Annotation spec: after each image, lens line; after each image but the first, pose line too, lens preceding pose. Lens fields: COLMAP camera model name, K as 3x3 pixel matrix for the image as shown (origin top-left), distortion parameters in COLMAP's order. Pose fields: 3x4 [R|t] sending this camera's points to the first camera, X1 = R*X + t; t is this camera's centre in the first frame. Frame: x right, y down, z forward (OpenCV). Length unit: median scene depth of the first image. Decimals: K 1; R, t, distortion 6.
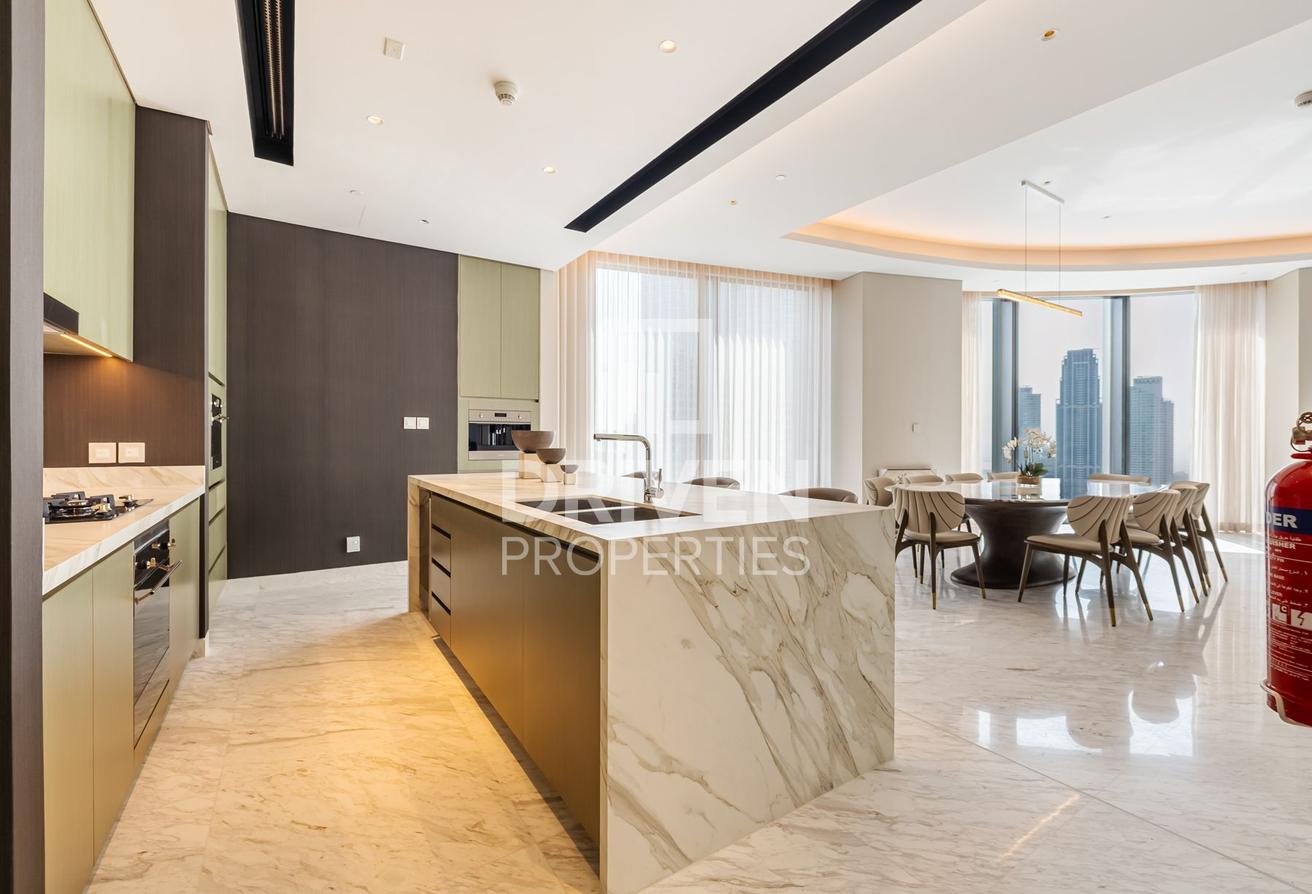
lens RADIAL K [[557.6, 0, 654.7], [0, 557.6, 443.0], [0, 0, 1]] dist [-0.002833, -0.000348]
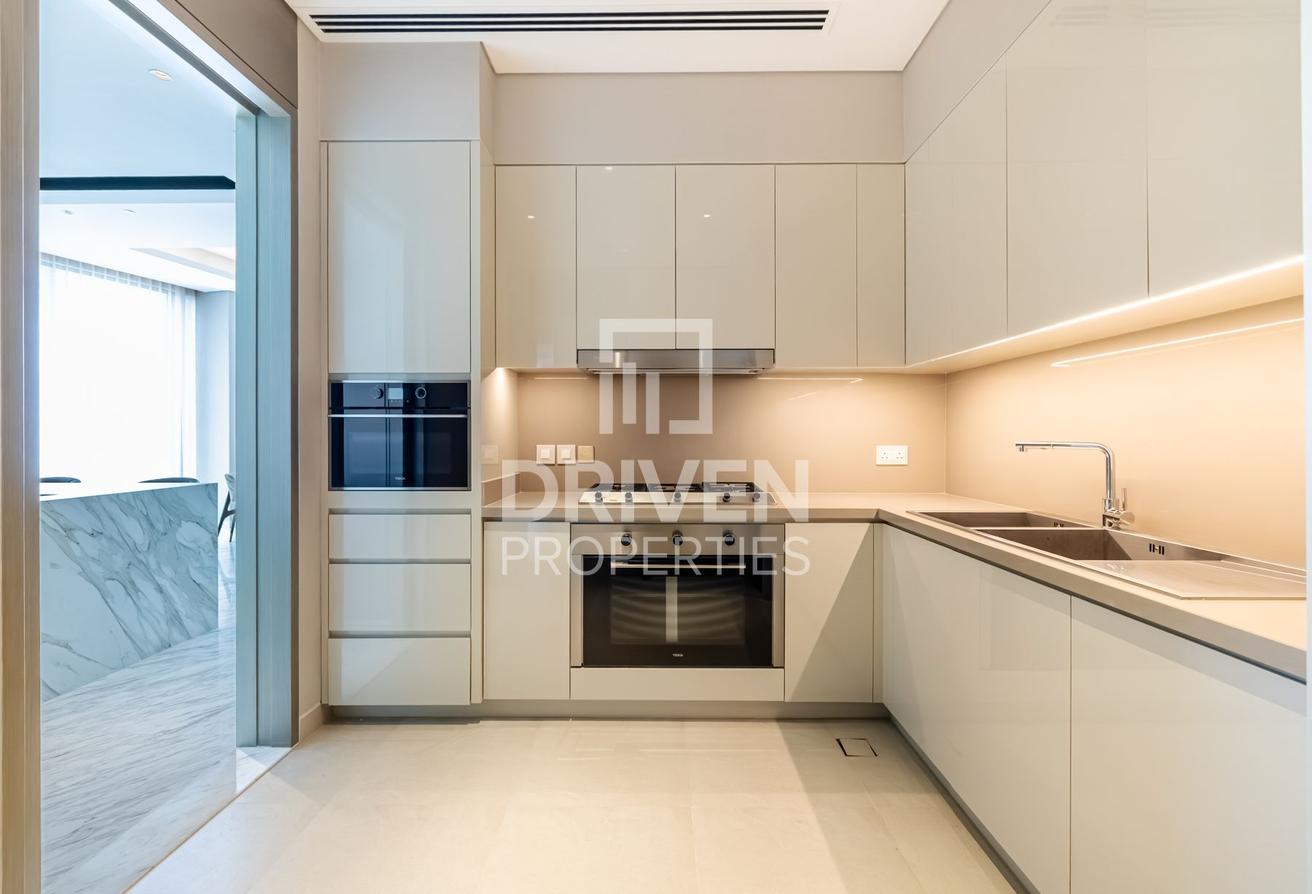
lens RADIAL K [[557.6, 0, 656.7], [0, 557.6, 440.7], [0, 0, 1]] dist [-0.002833, -0.000348]
pose [[0.561132, -0.005469, 0.827708, -0.264619], [0.005891, 0.999979, 0.002613, -0.011993], [-0.827706, 0.003410, 0.561152, -1.249194]]
